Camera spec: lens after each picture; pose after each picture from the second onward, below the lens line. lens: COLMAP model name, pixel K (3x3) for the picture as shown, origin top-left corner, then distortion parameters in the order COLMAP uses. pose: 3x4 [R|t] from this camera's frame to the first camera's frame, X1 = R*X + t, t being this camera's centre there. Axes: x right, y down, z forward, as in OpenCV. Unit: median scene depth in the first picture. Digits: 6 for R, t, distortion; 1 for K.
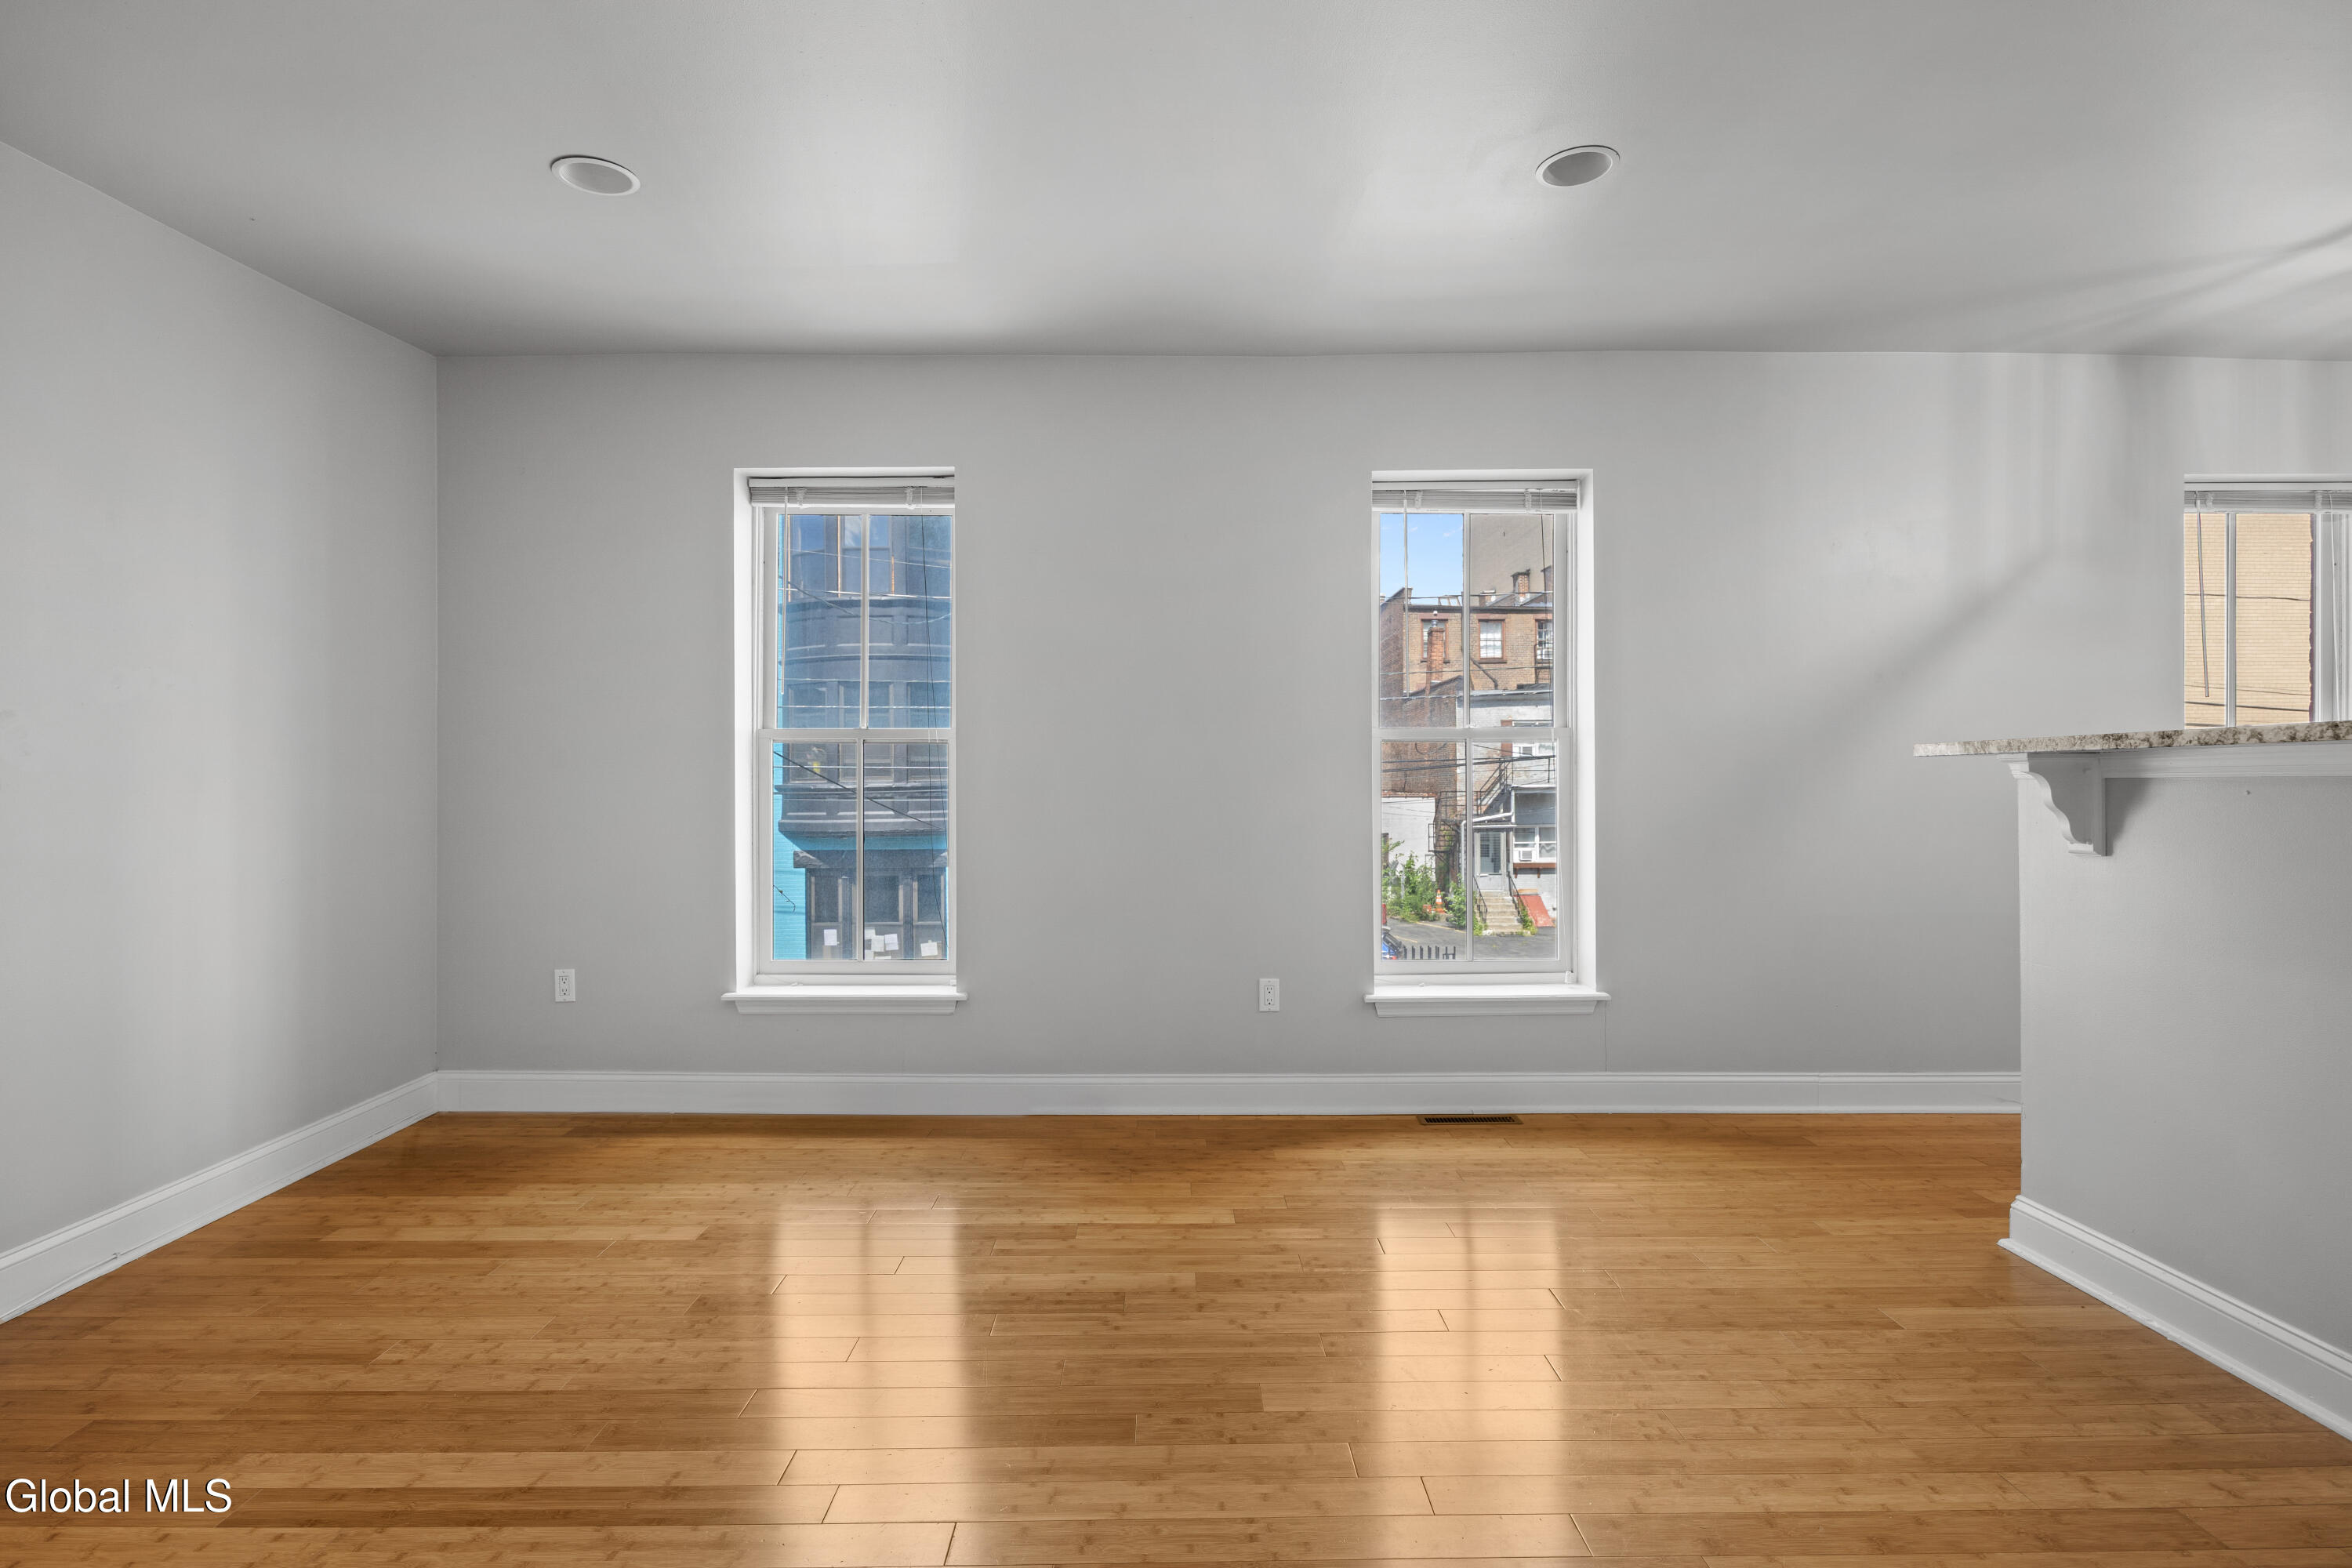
lens RADIAL K [[1126.1, 0, 1180.3], [0, 1126.1, 788.9], [0, 0, 1]] dist [-0.004590, -0.001047]
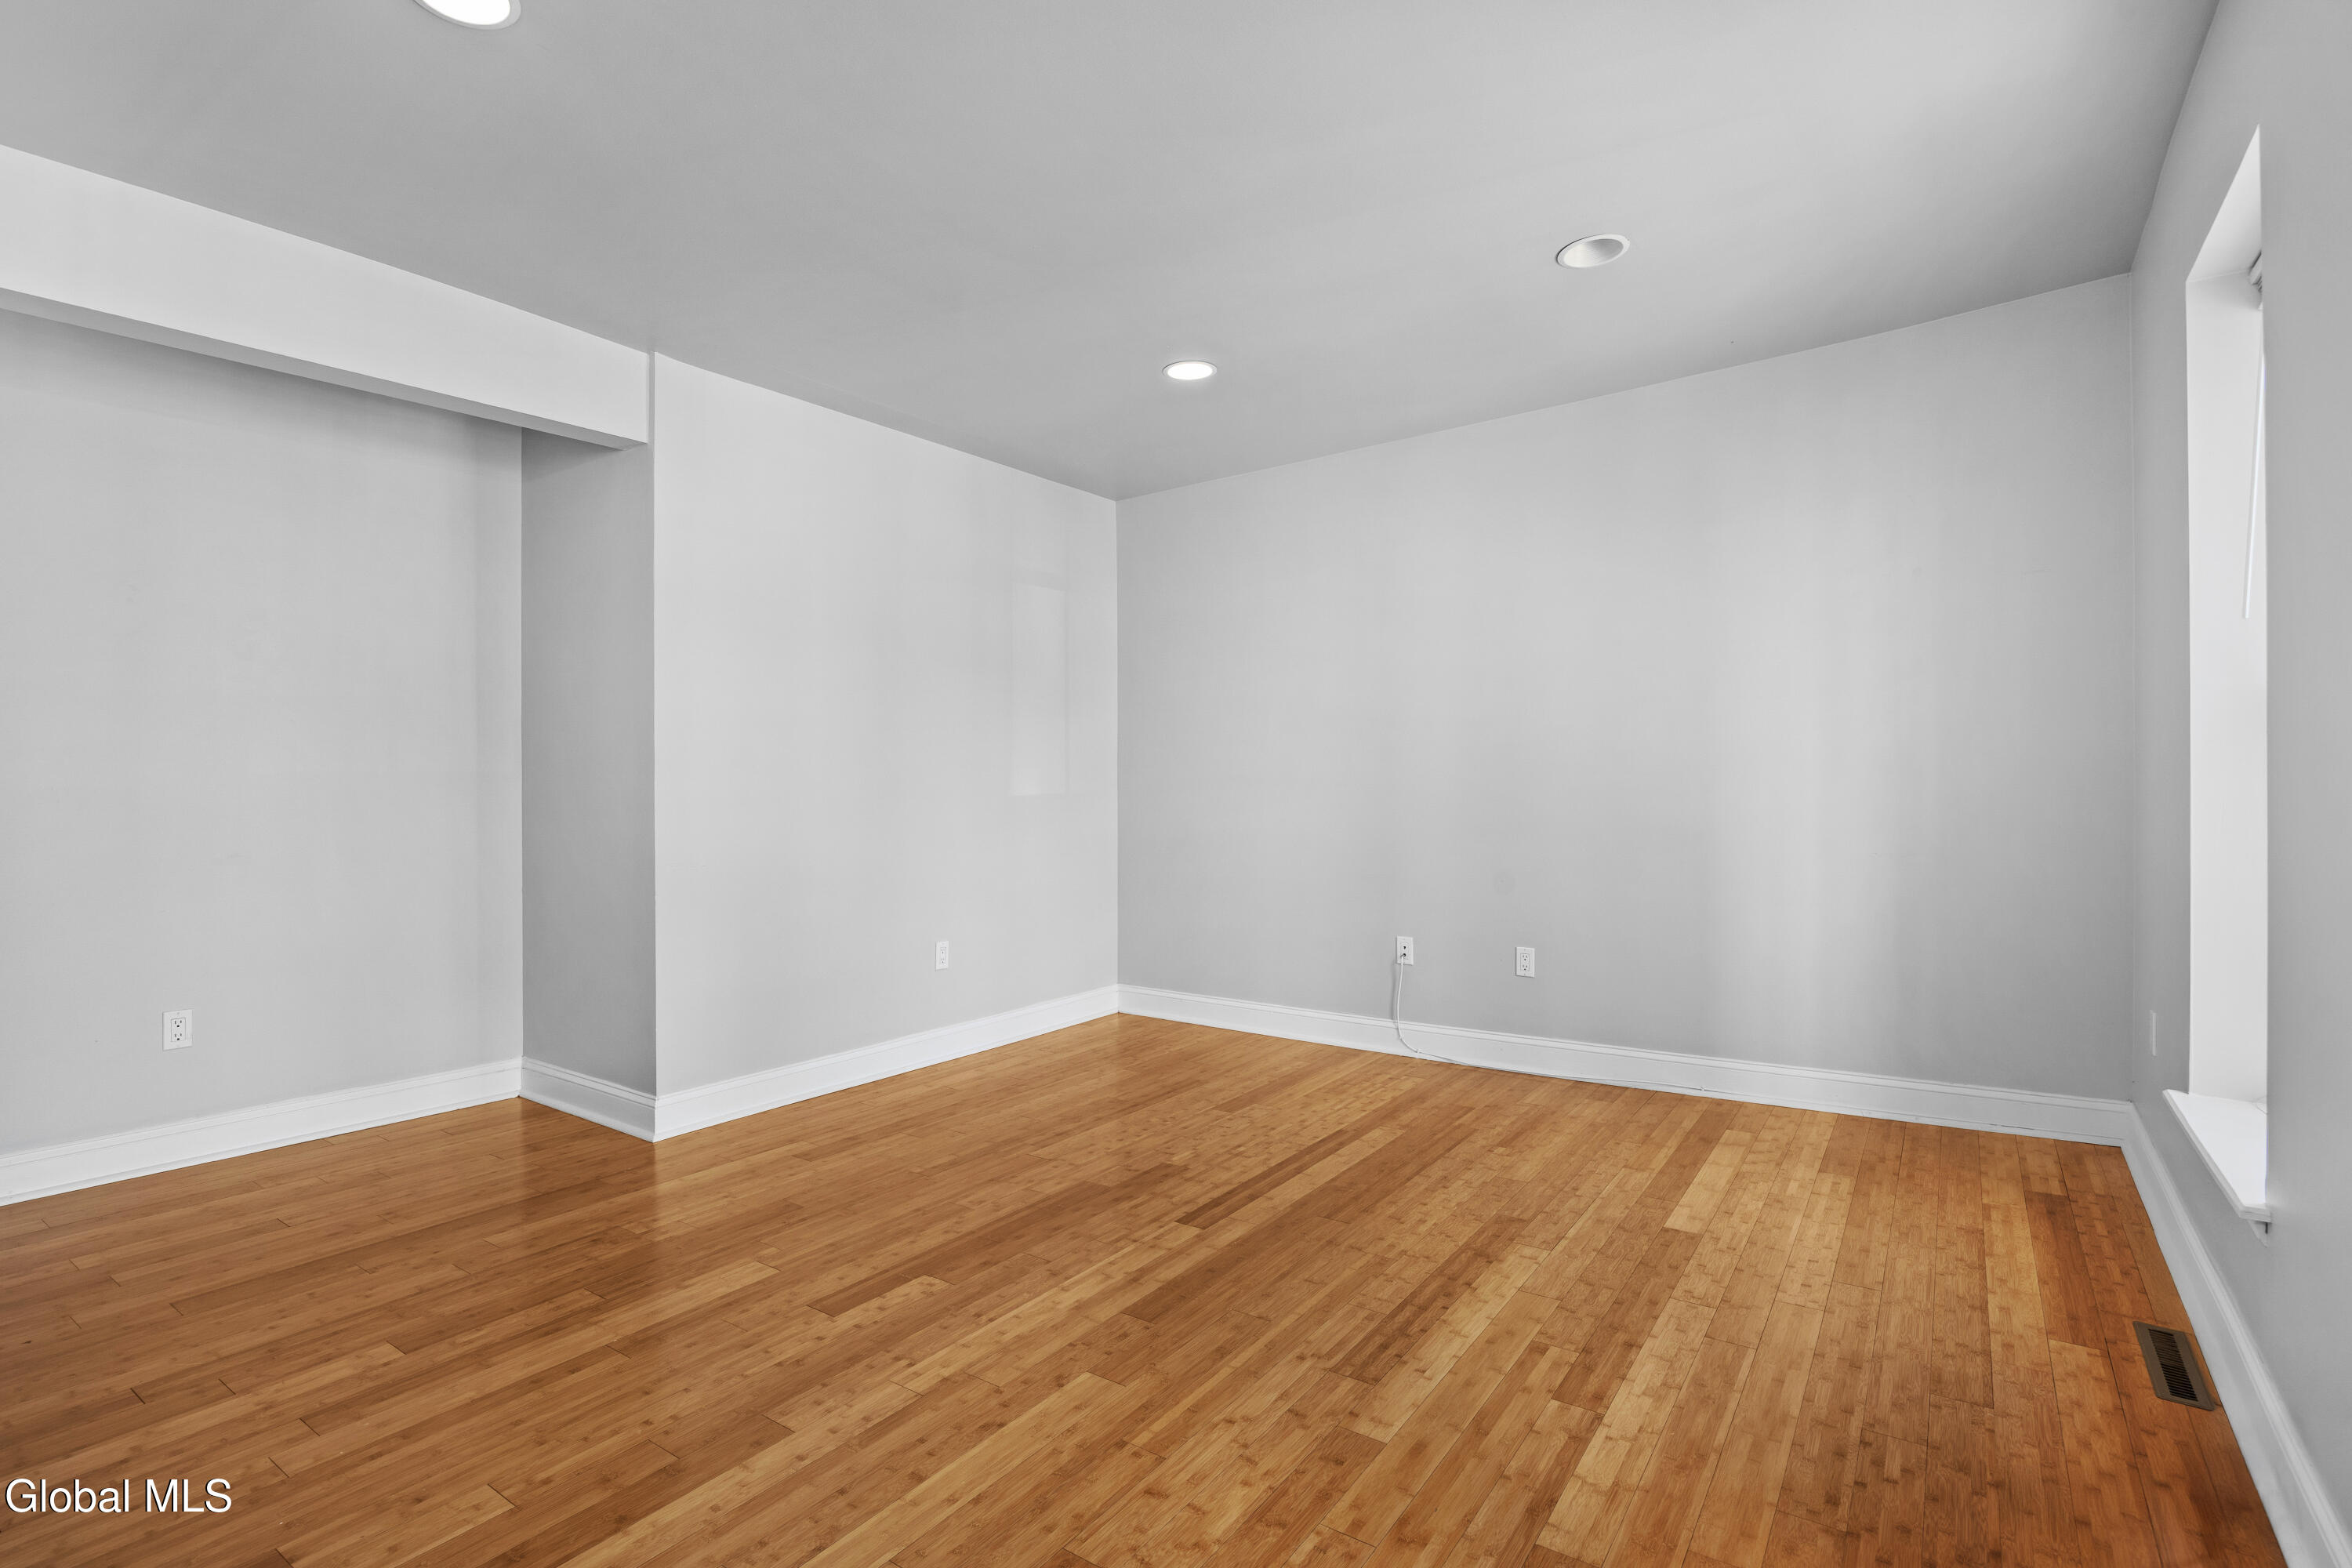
lens RADIAL K [[1140.2, 0, 1167.3], [0, 1140.2, 776.1], [0, 0, 1]] dist [0.001659, 0.000337]
pose [[-0.586250, 0.011017, -0.810056, 0.699197], [0.004108, 0.999935, 0.010626, -0.019324], [0.810120, 0.002902, -0.586257, 1.314220]]
